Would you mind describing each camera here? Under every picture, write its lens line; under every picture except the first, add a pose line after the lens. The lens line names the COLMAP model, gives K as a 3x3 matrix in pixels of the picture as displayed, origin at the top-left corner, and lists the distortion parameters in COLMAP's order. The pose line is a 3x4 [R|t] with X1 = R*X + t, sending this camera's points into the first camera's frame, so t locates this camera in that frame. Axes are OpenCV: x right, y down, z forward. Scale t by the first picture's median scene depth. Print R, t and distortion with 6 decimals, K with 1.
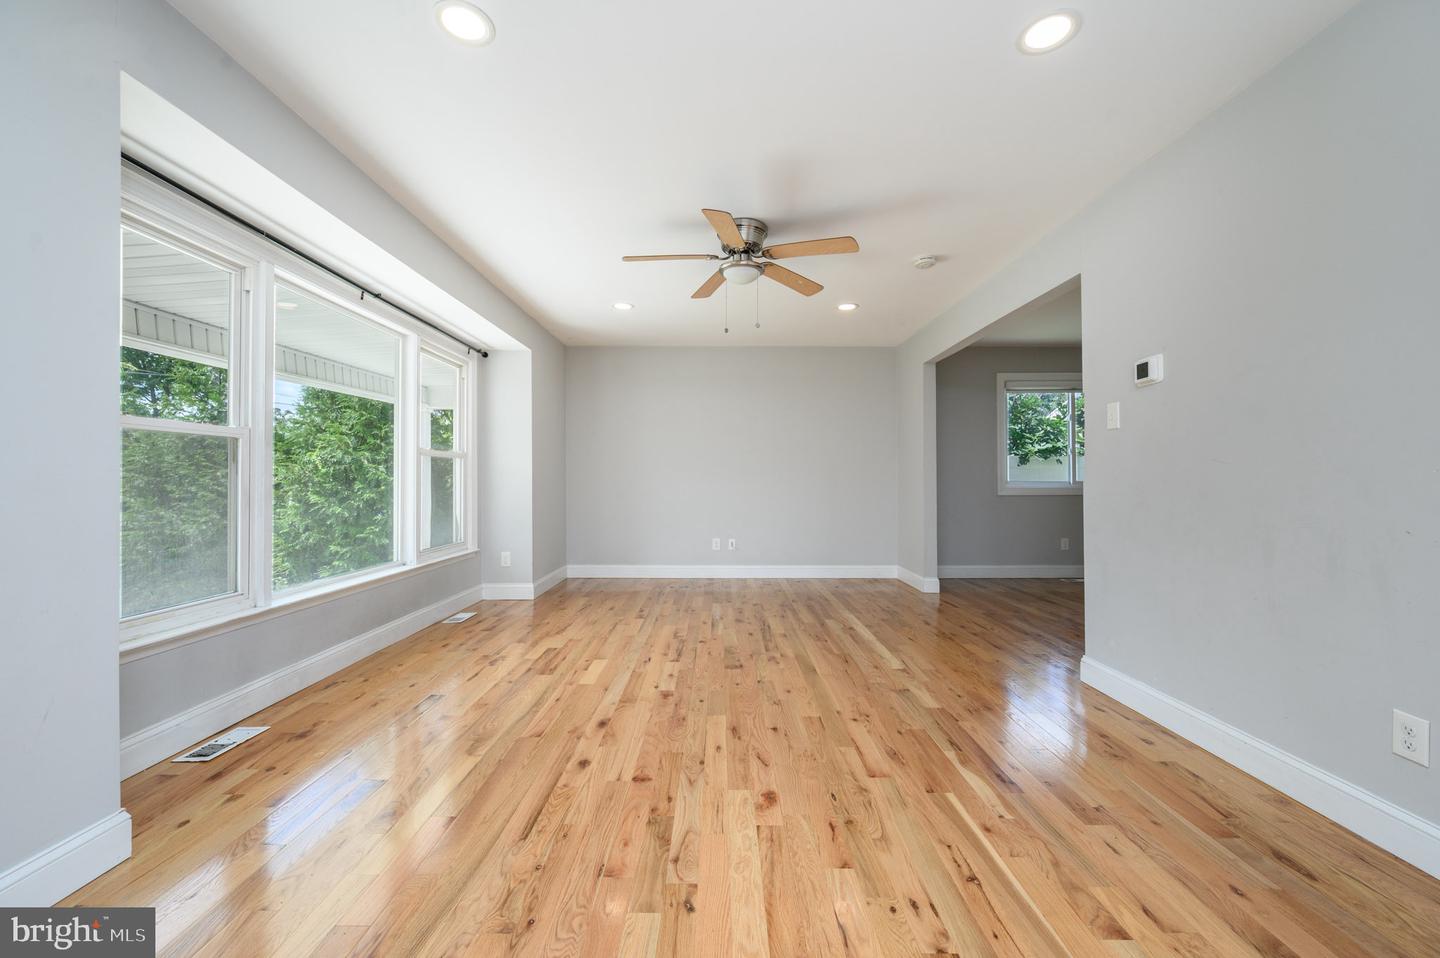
lens RADIAL K [[570.0, 0, 719.7], [0, 570.0, 478.6], [0, 0, 1]] dist [-0.004902, 0.000942]
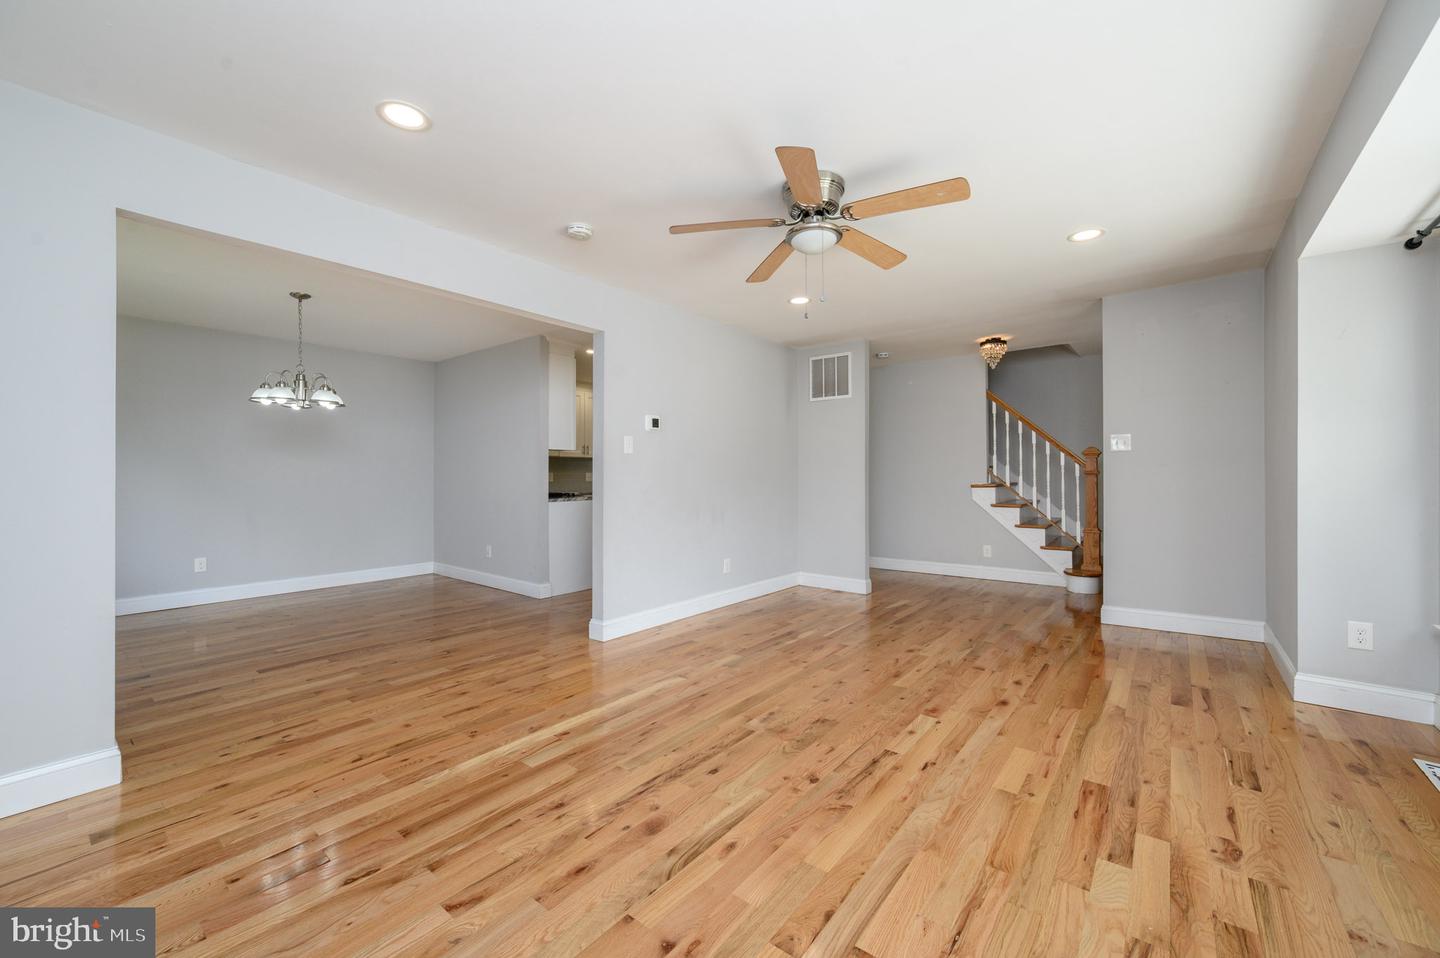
lens RADIAL K [[570.0, 0, 719.9], [0, 570.0, 475.0], [0, 0, 1]] dist [-0.004902, 0.000942]
pose [[-0.784640, 0.006950, 0.619912, -0.401387], [0.003701, 0.999972, -0.006528, -0.020223], [-0.619940, -0.002828, -0.784644, 1.923231]]
